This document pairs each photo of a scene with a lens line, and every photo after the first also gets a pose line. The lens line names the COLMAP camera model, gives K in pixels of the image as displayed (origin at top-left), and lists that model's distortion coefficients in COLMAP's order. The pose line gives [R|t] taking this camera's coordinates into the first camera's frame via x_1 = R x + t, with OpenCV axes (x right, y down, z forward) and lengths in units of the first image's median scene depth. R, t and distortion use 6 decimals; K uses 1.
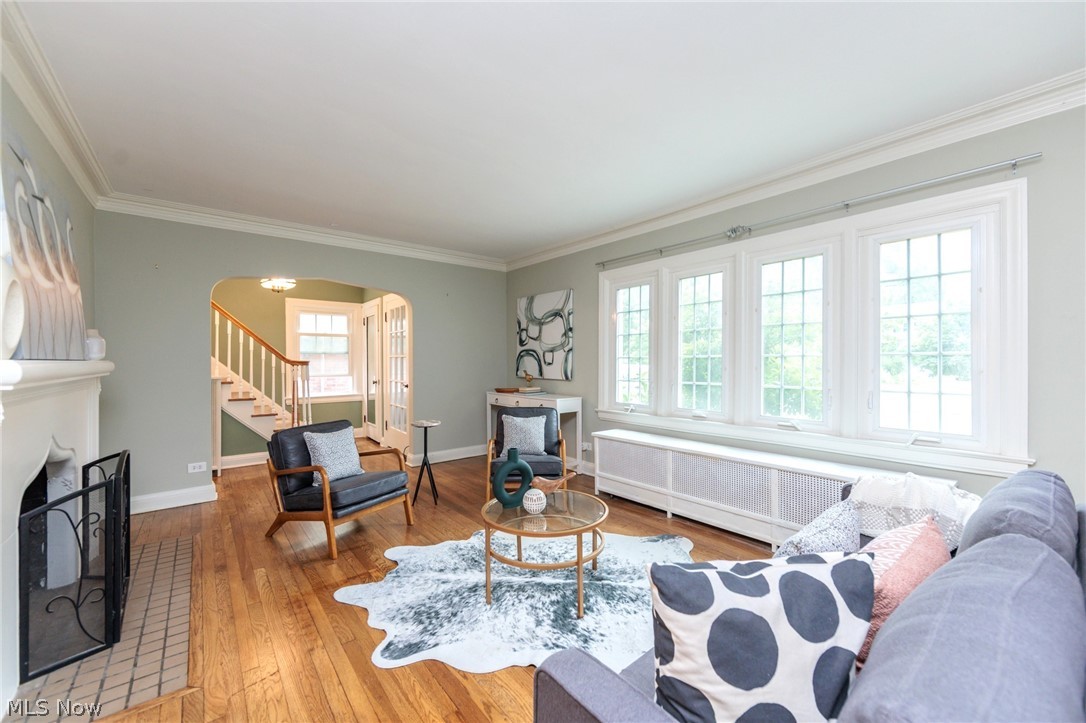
lens RADIAL K [[427.4, 0, 544.3], [0, 427.4, 362.7], [0, 0, 1]] dist [-0.001431, -0.000774]
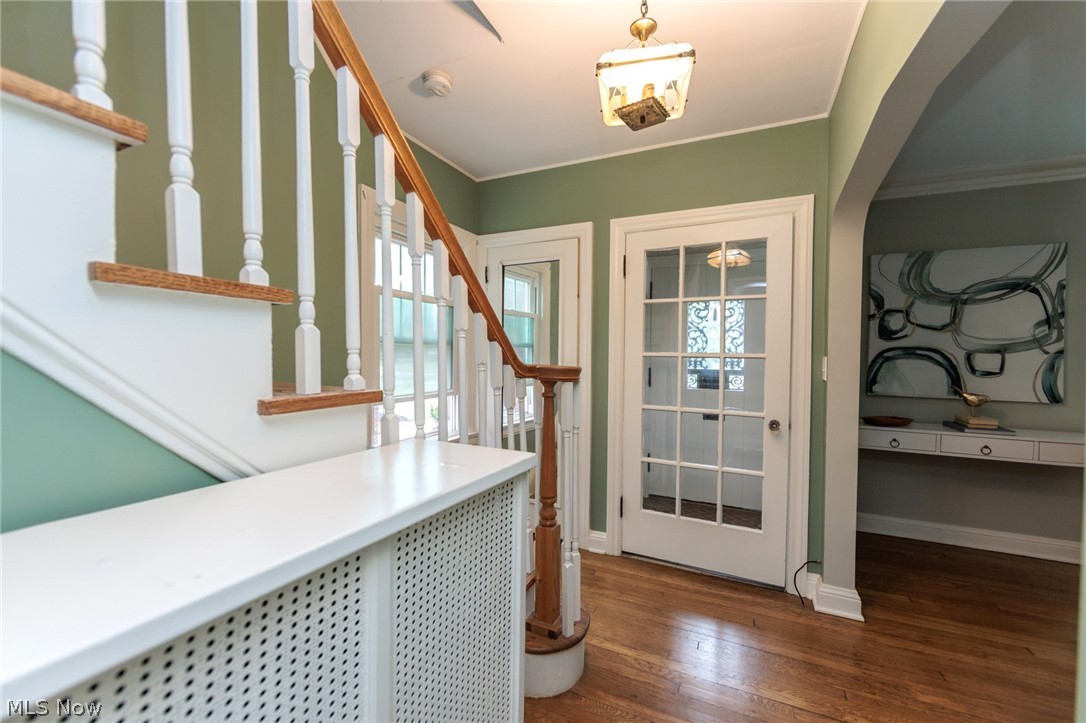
lens RADIAL K [[427.4, 0, 545.5], [0, 427.4, 362.2], [0, 0, 1]] dist [-0.001431, -0.000774]
pose [[0.890362, -0.005568, 0.455220, -0.776779], [-0.006295, 0.999679, 0.024541, -0.023191], [-0.455210, -0.024716, 0.890041, 0.775217]]
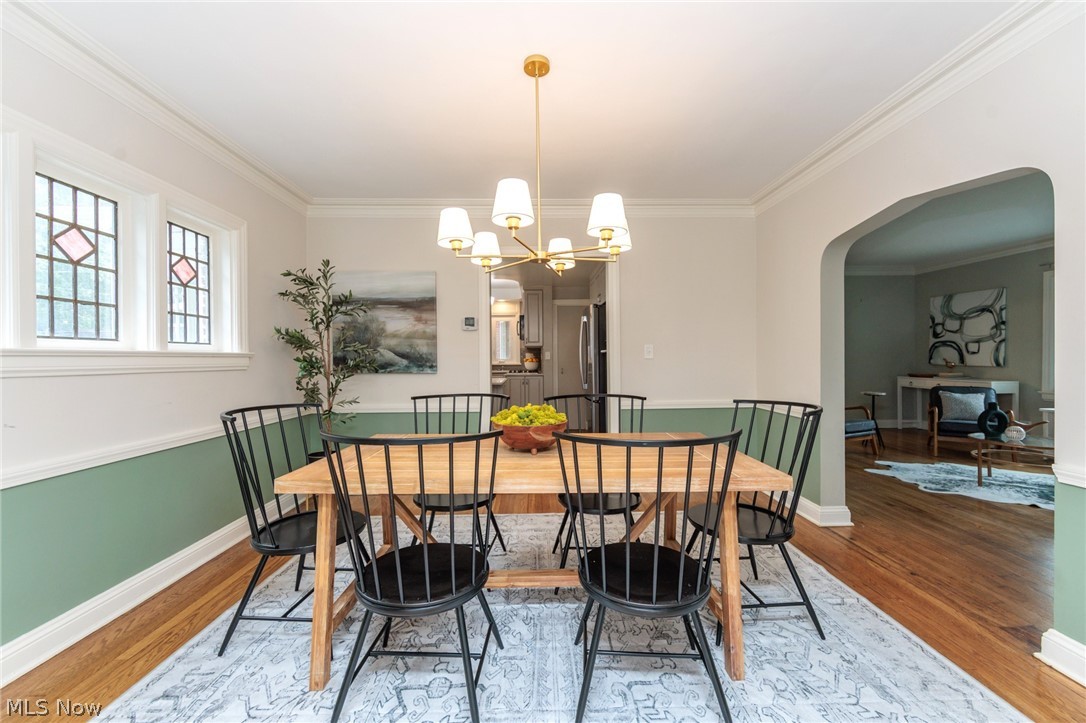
lens RADIAL K [[427.4, 0, 543.2], [0, 427.4, 360.0], [0, 0, 1]] dist [-0.001431, -0.000774]
pose [[0.790276, 0.004678, -0.612733, -0.205600], [0.001514, 0.999953, 0.009587, 0.009050], [0.612749, -0.008504, 0.790232, -0.641506]]
